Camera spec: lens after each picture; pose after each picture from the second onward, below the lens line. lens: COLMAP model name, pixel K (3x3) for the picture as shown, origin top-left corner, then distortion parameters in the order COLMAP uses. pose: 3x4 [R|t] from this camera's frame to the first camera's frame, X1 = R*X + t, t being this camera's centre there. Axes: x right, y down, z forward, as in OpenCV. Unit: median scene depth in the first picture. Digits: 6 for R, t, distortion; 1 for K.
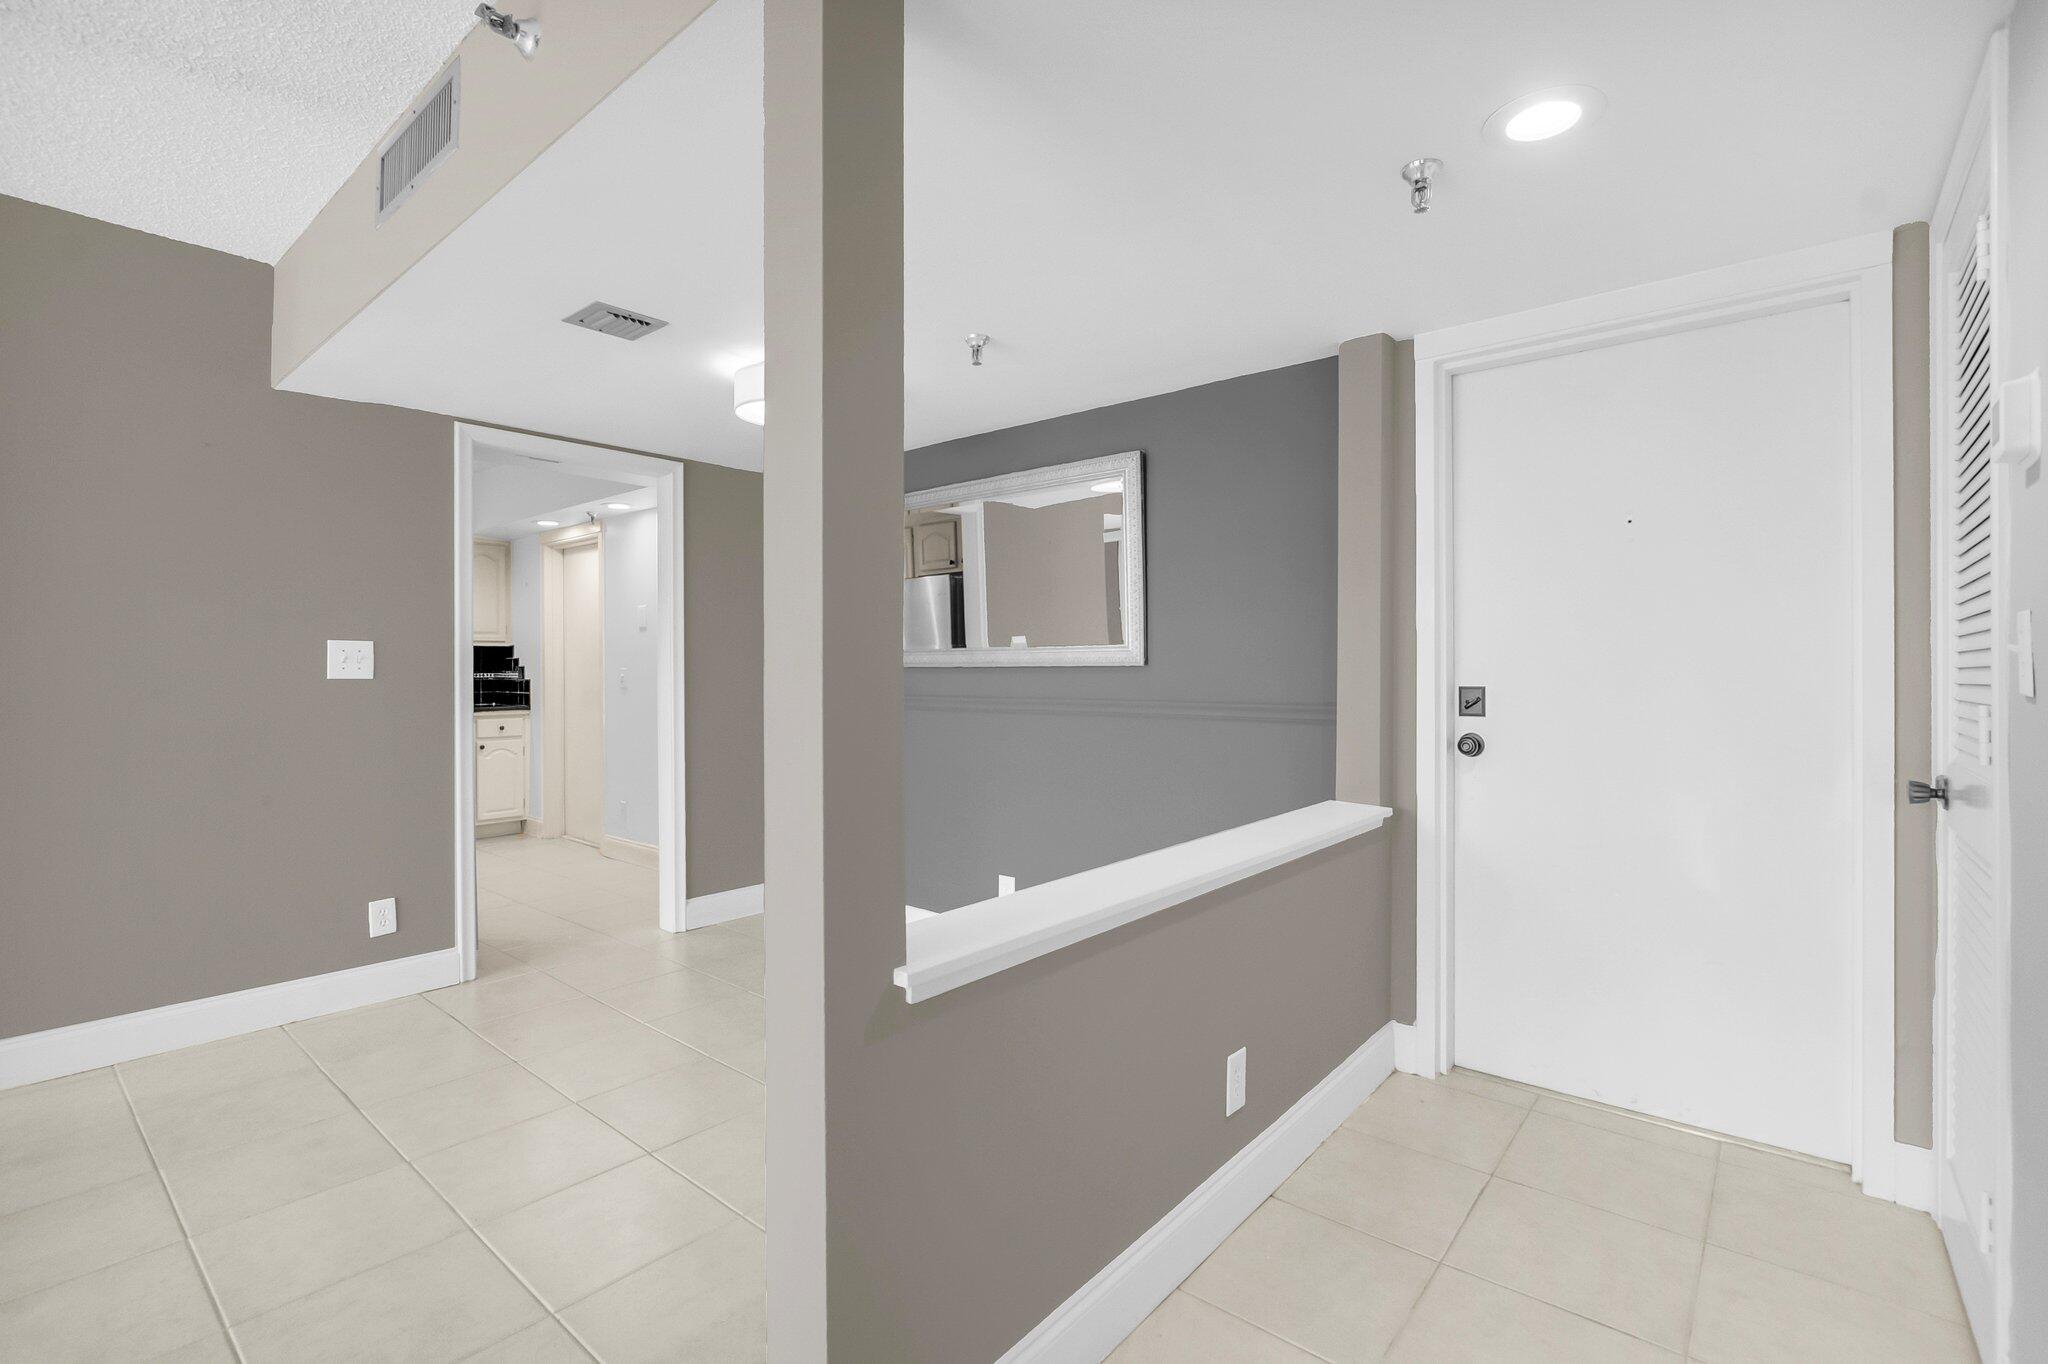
lens RADIAL K [[919.5, 0, 1009.8], [0, 919.5, 674.7], [0, 0, 1]] dist [0.004676, -0.000828]
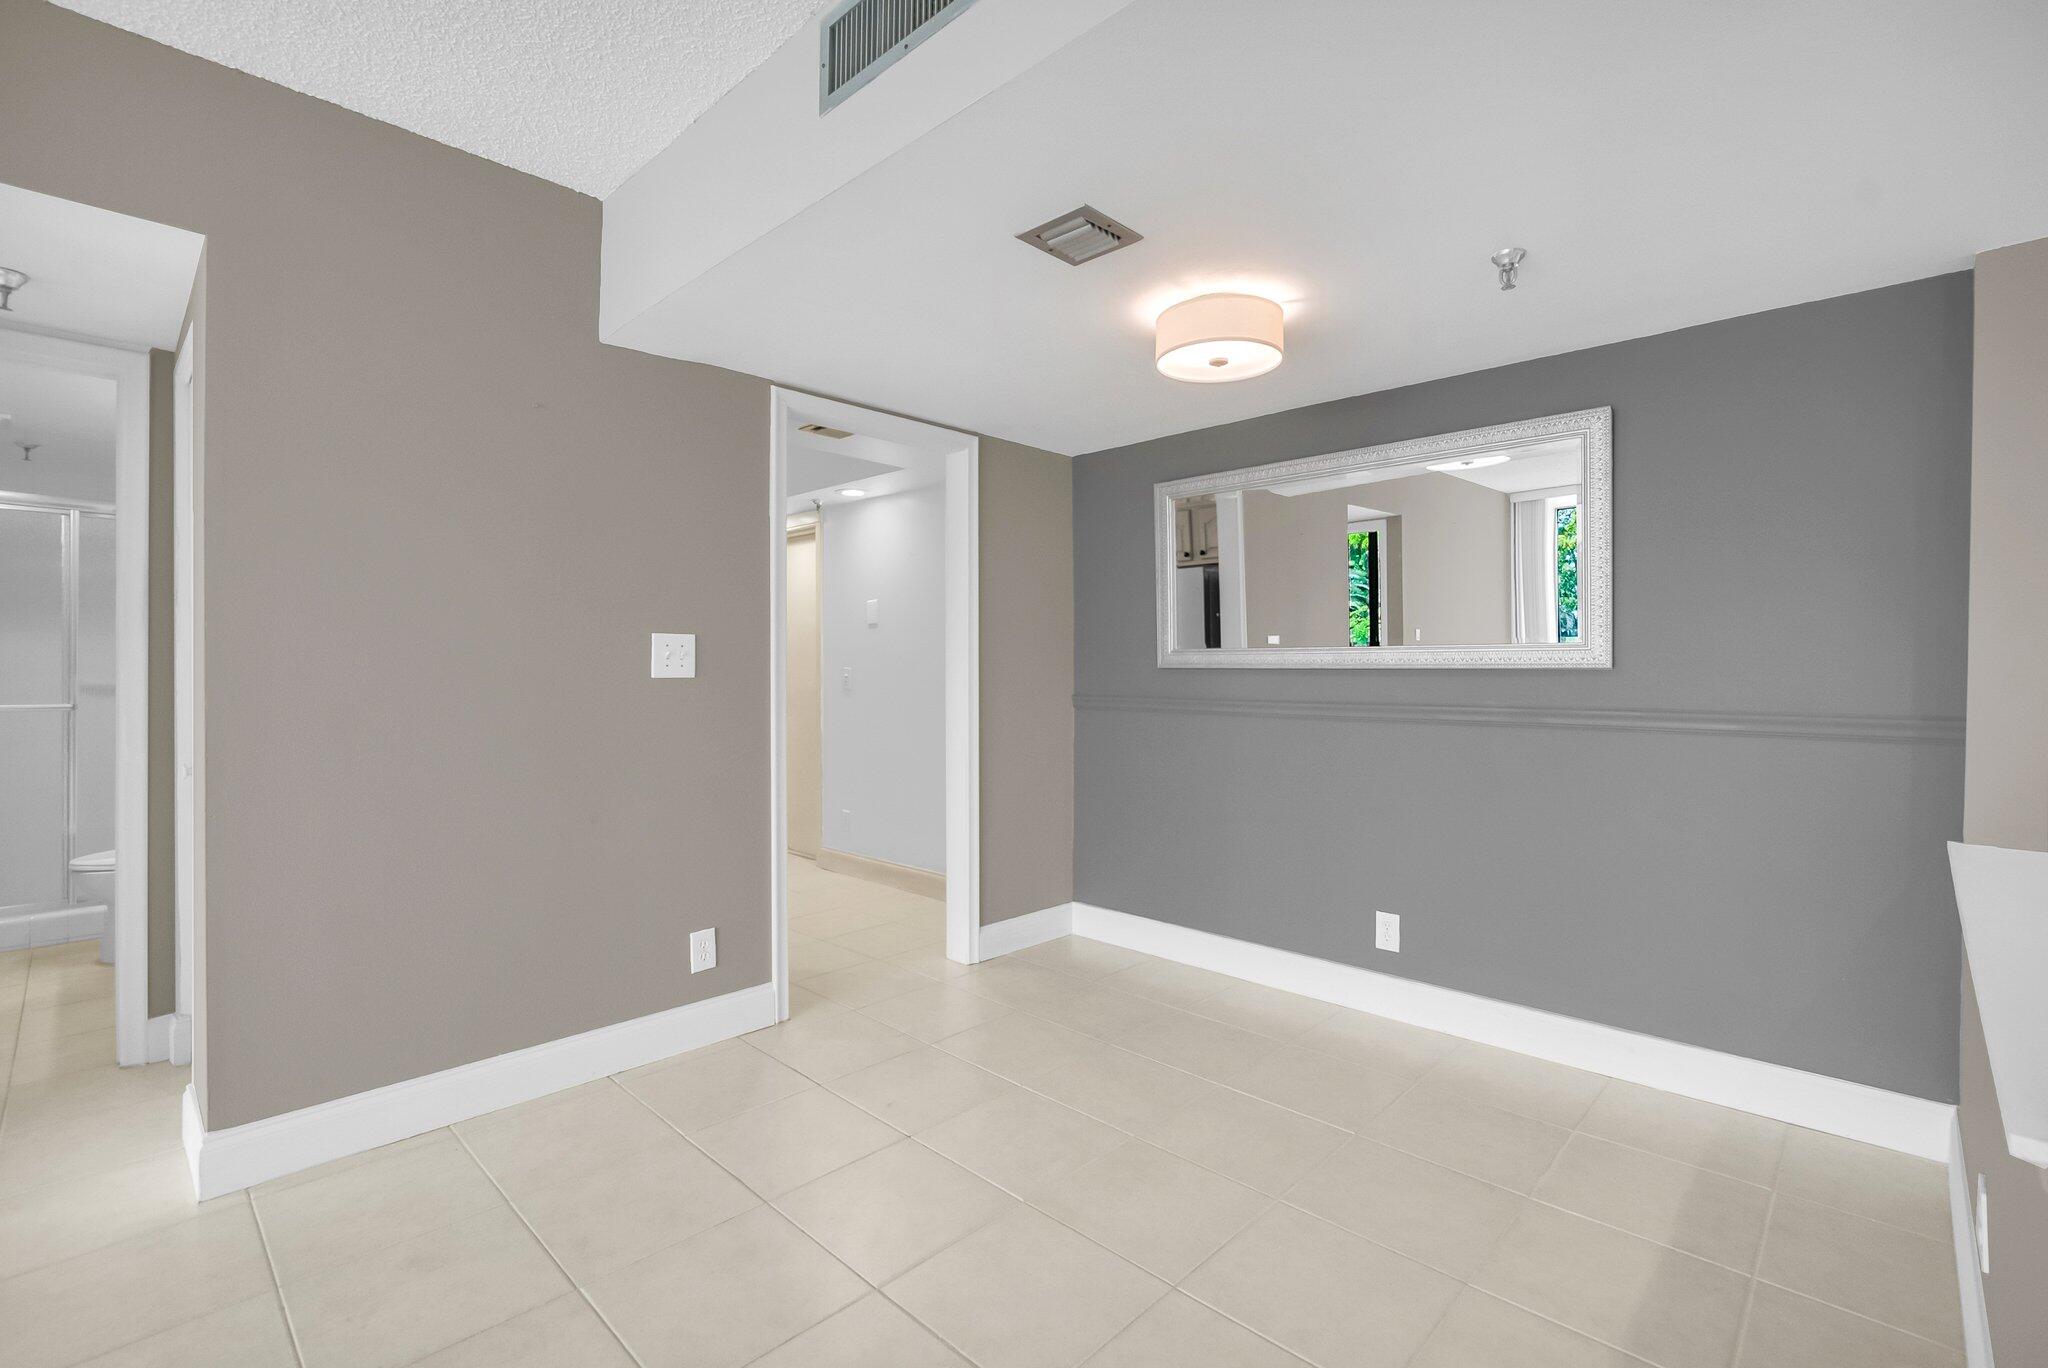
lens RADIAL K [[919.5, 0, 1038.8], [0, 919.5, 681.6], [0, 0, 1]] dist [0.004676, -0.000828]
pose [[0.998583, 0.006941, -0.052763, -0.297540], [-0.006690, 0.999965, 0.004928, 0.001588], [0.052795, -0.004568, 0.998595, 0.135963]]
